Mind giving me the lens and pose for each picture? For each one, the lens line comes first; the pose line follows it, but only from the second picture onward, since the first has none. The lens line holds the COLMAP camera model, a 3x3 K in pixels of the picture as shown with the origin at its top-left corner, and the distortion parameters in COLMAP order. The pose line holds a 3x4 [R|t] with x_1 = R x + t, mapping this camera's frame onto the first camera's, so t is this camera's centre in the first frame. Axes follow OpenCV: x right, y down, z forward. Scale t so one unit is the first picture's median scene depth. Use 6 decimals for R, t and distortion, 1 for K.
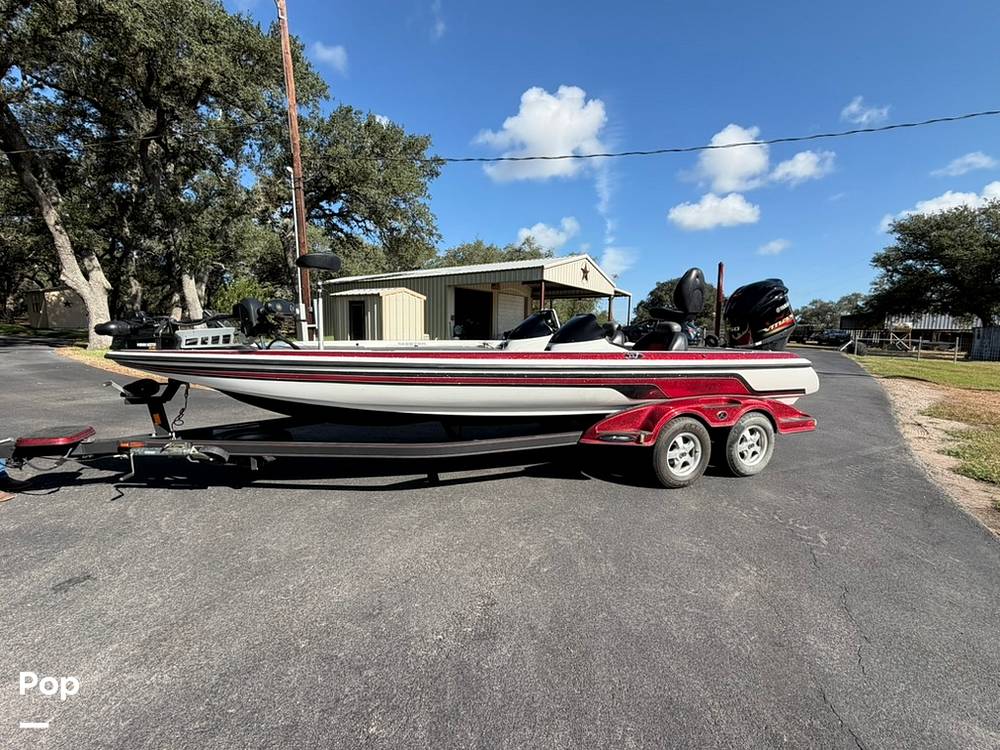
lens RADIAL K [[406.3, 0, 516.4], [0, 406.3, 381.4], [0, 0, 1]] dist [-0.000044, -0.000066]
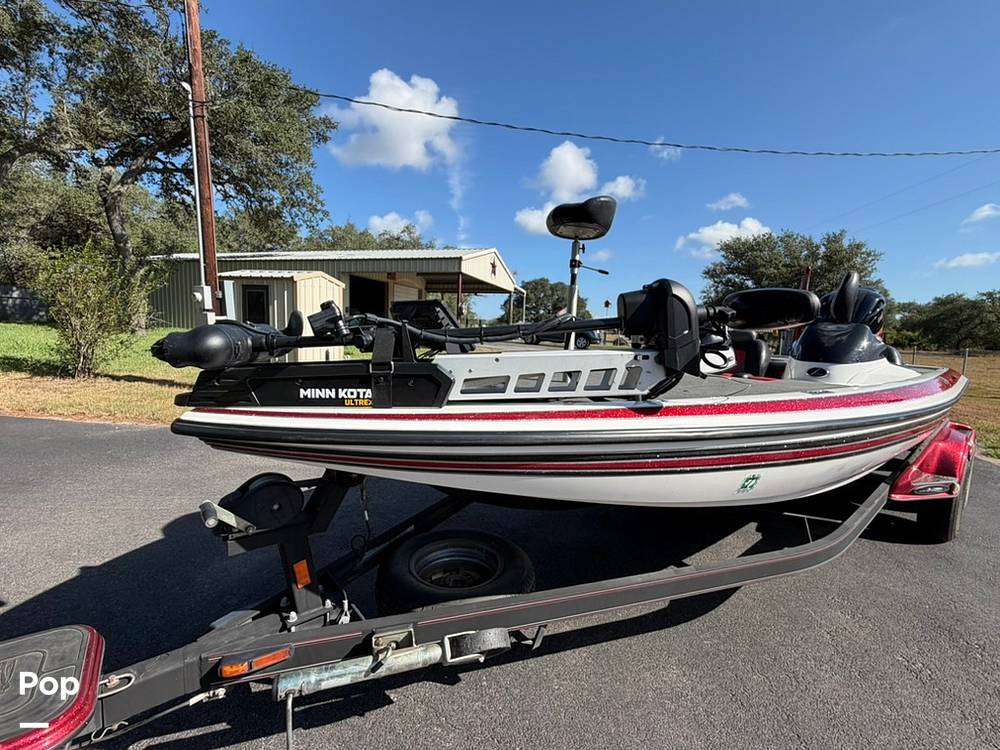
lens RADIAL K [[408.6, 0, 500.0], [0, 408.6, 375.0], [0, 0, 1]] dist [0.000527, 0.000057]
pose [[0.952226, -0.014991, 0.305026, -0.136254], [0.015854, 0.999874, -0.000352, -0.016094], [-0.304982, 0.005171, 0.952344, 0.095324]]
